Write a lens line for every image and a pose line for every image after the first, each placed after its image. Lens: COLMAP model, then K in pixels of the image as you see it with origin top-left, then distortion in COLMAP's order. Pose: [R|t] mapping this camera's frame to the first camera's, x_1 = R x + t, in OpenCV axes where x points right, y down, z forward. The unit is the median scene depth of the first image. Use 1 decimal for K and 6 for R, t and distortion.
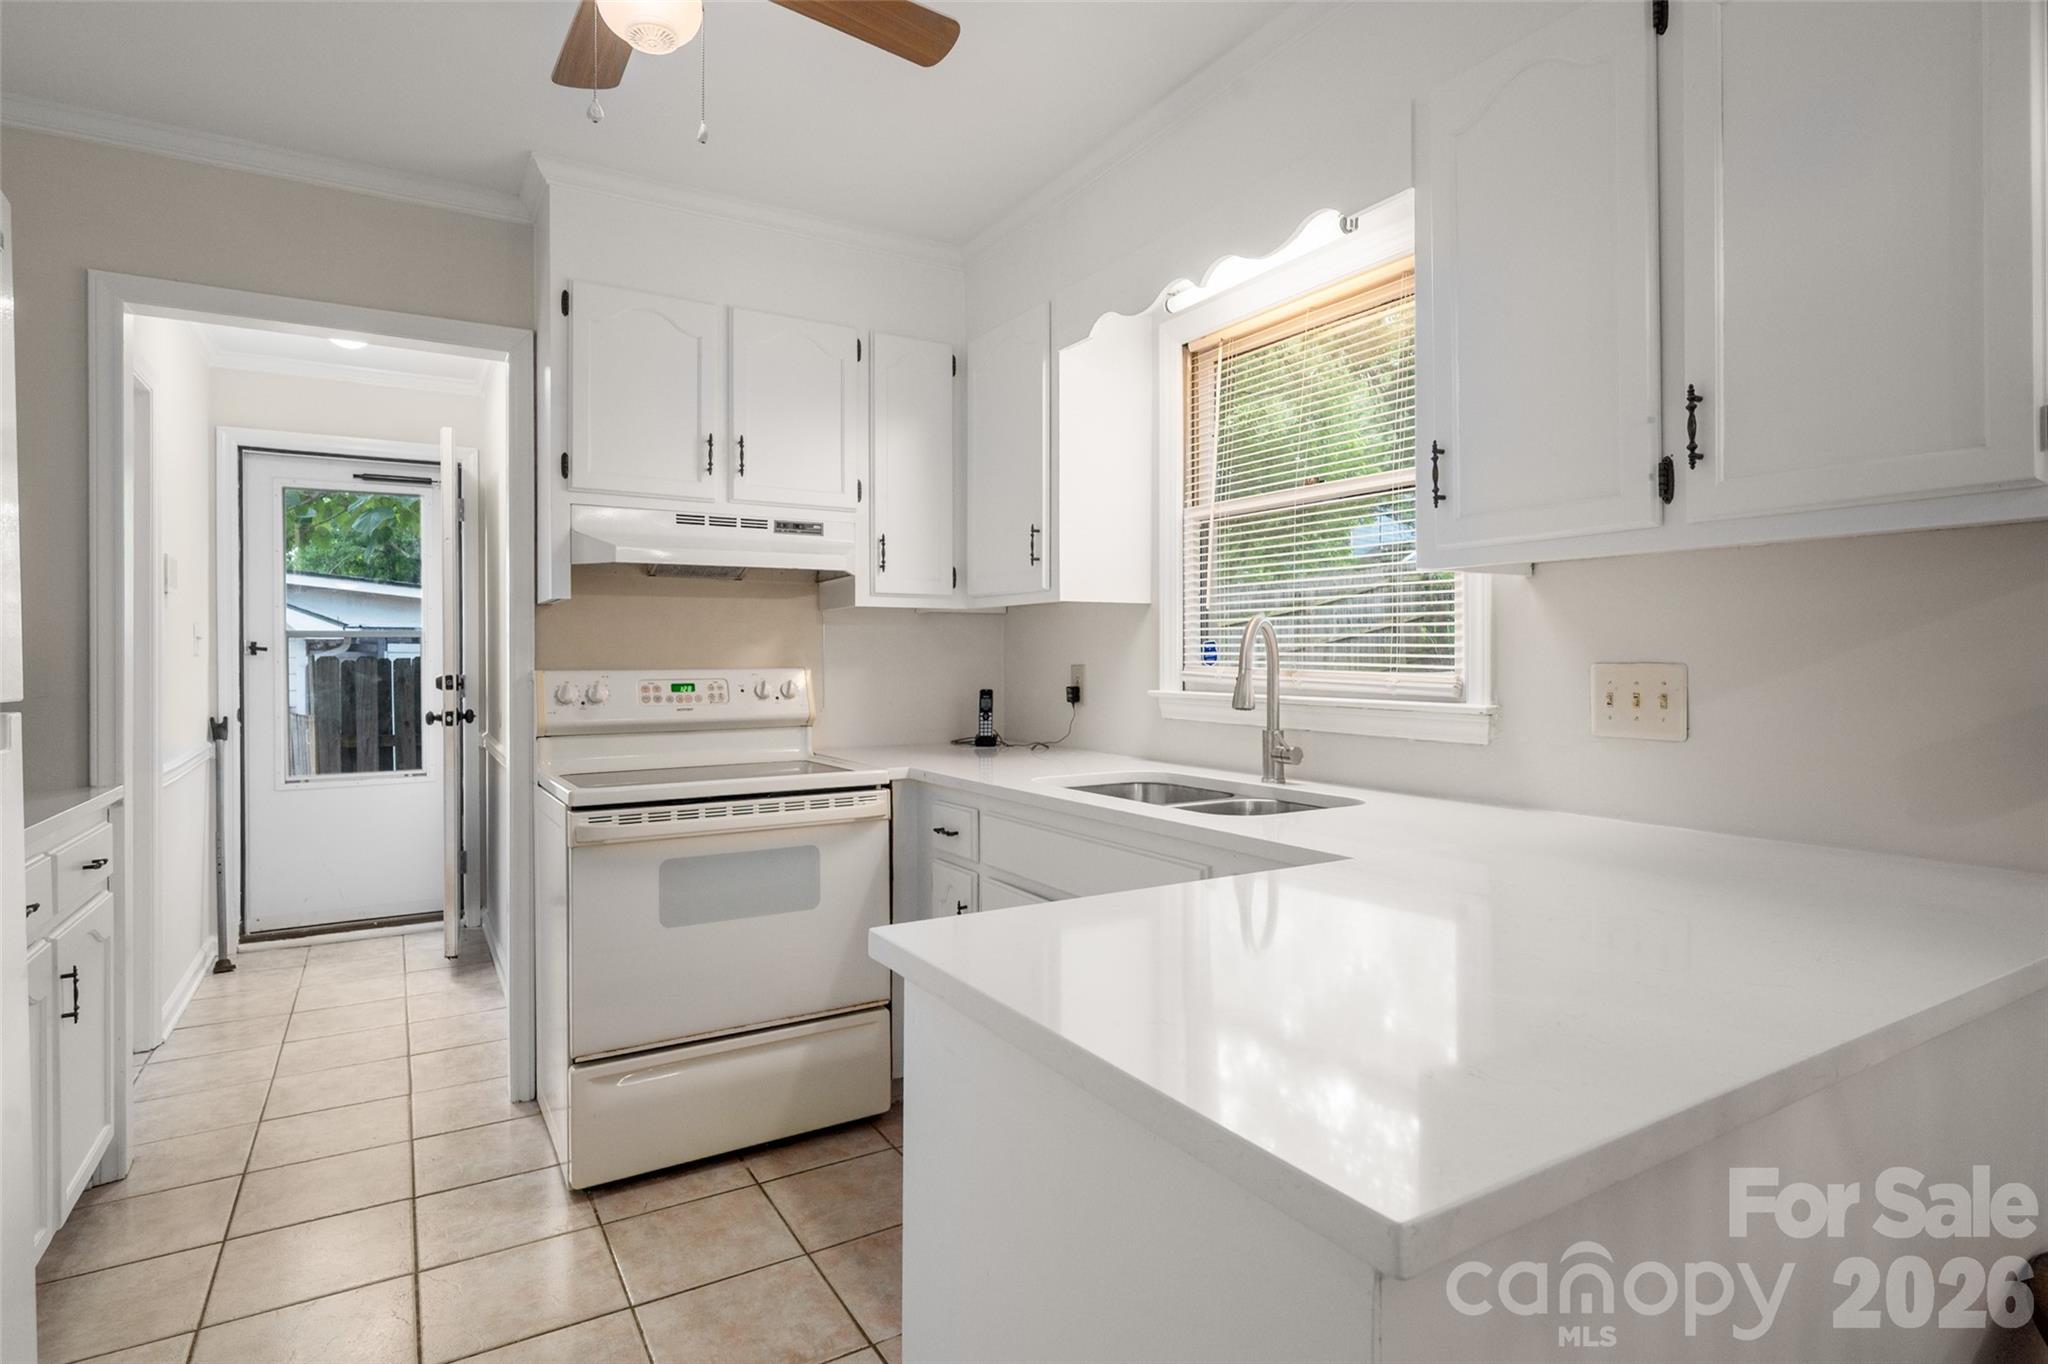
lens RADIAL K [[1067.2, 0, 1068.7], [0, 1067.2, 649.4], [0, 0, 1]] dist [0.000433, 0.000504]
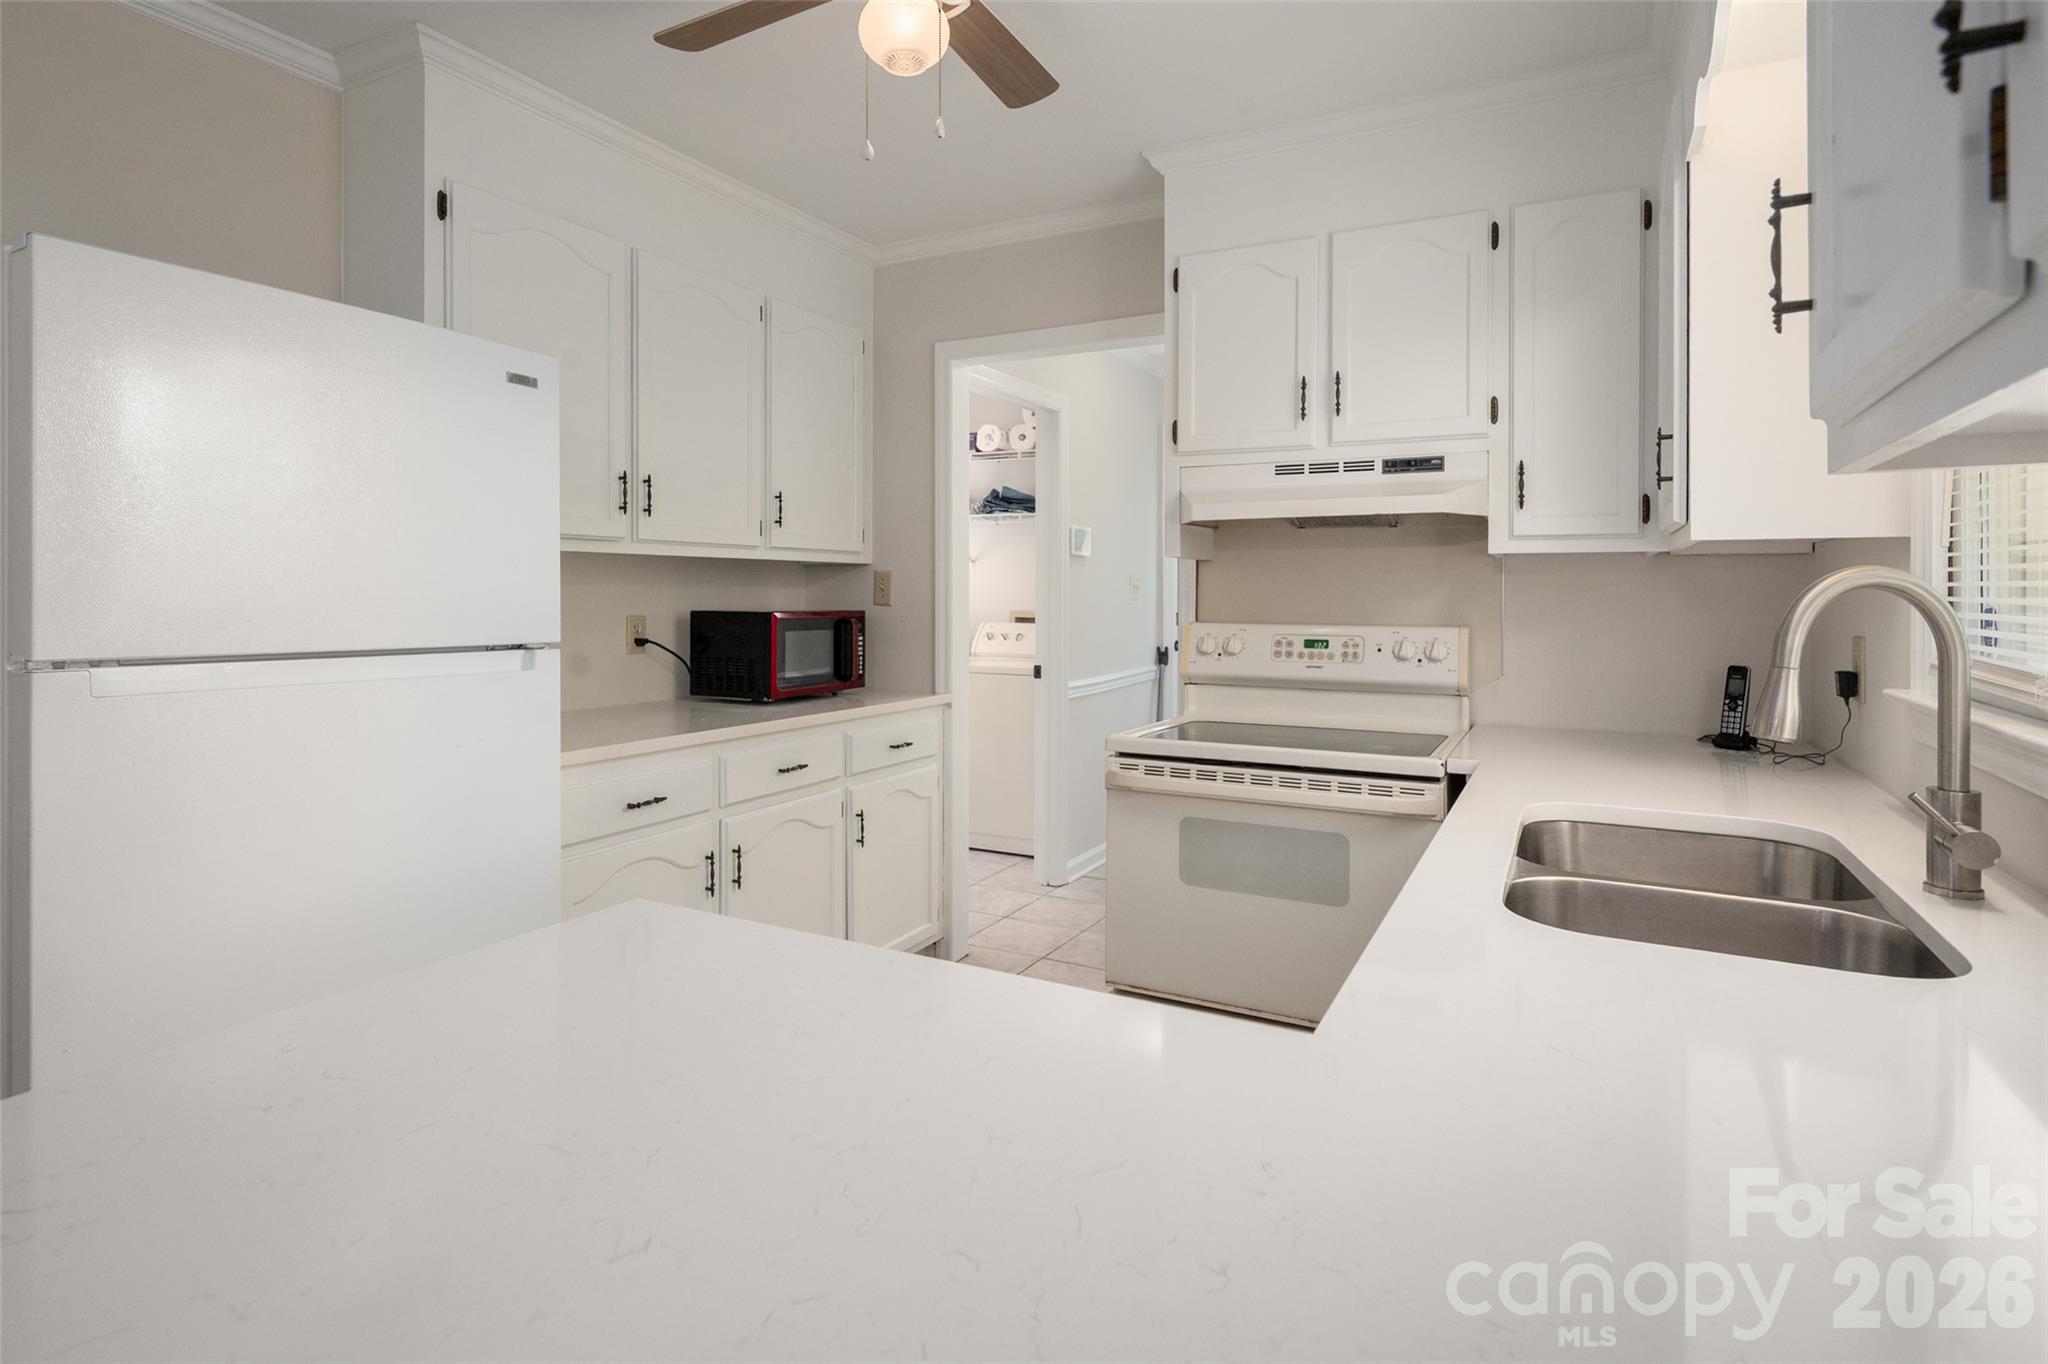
lens RADIAL K [[1049.4, 0, 1021.1], [0, 1049.4, 589.3], [0, 0, 1]] dist [0.001583, 0.000183]
pose [[0.497043, 0.003638, -0.867718, 0.325905], [-0.000725, 0.999993, 0.003778, -0.016685], [0.867726, -0.001249, 0.497042, 0.306001]]
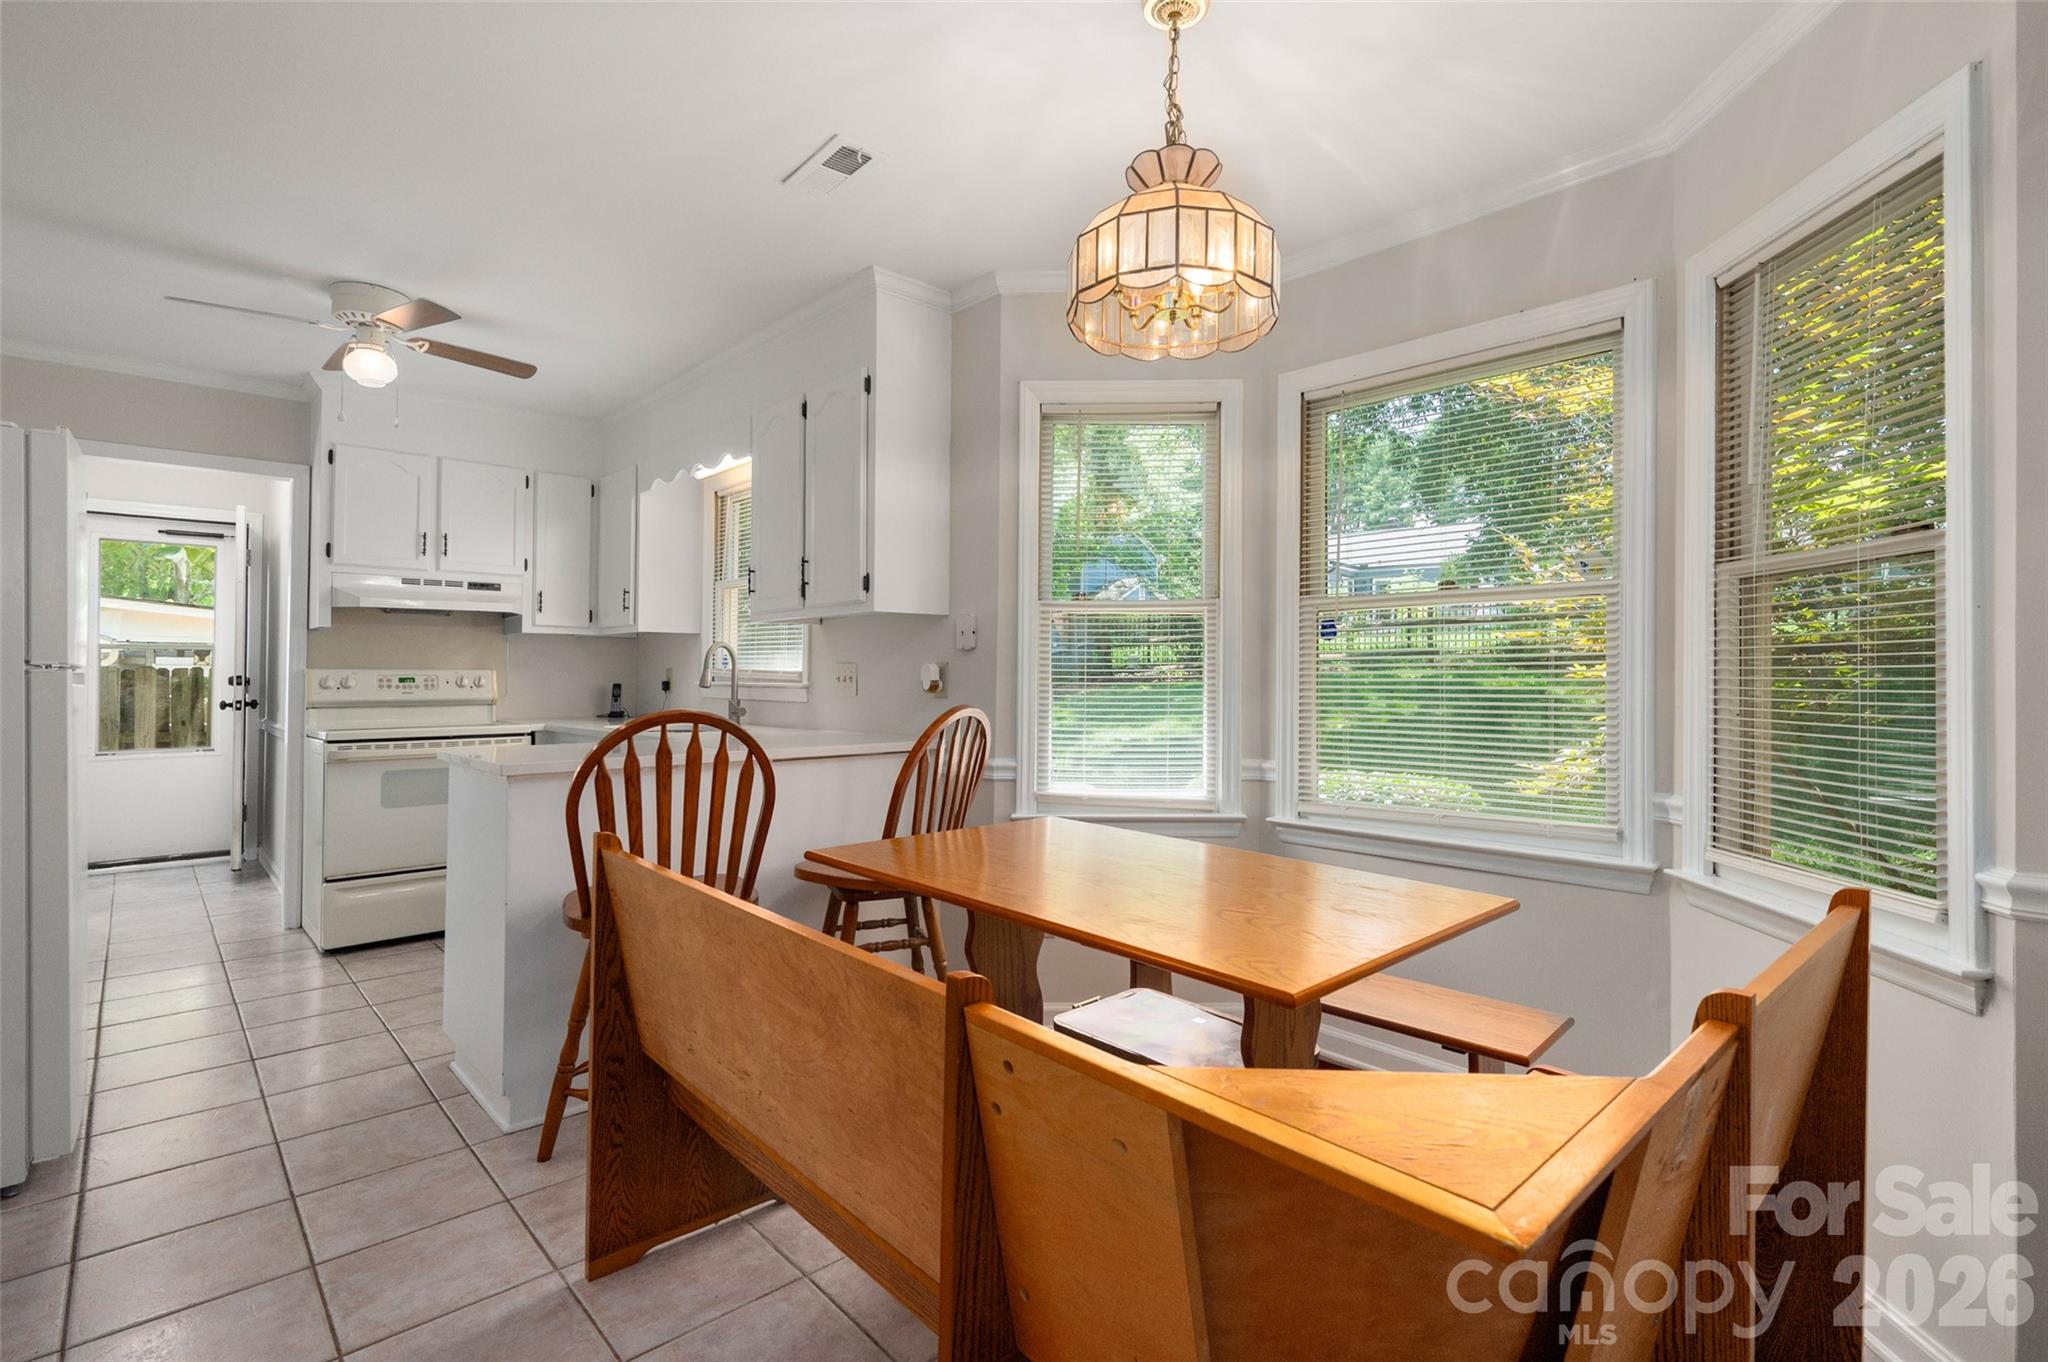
lens RADIAL K [[947.4, 0, 1052.4], [0, 947.4, 651.2], [0, 0, 1]] dist [-0.000417, 0.000044]
pose [[0.979470, 0.009715, 0.201357, 0.333492], [-0.005816, 0.999784, -0.019946, 0.014562], [-0.201507, 0.018365, 0.979315, -0.665053]]
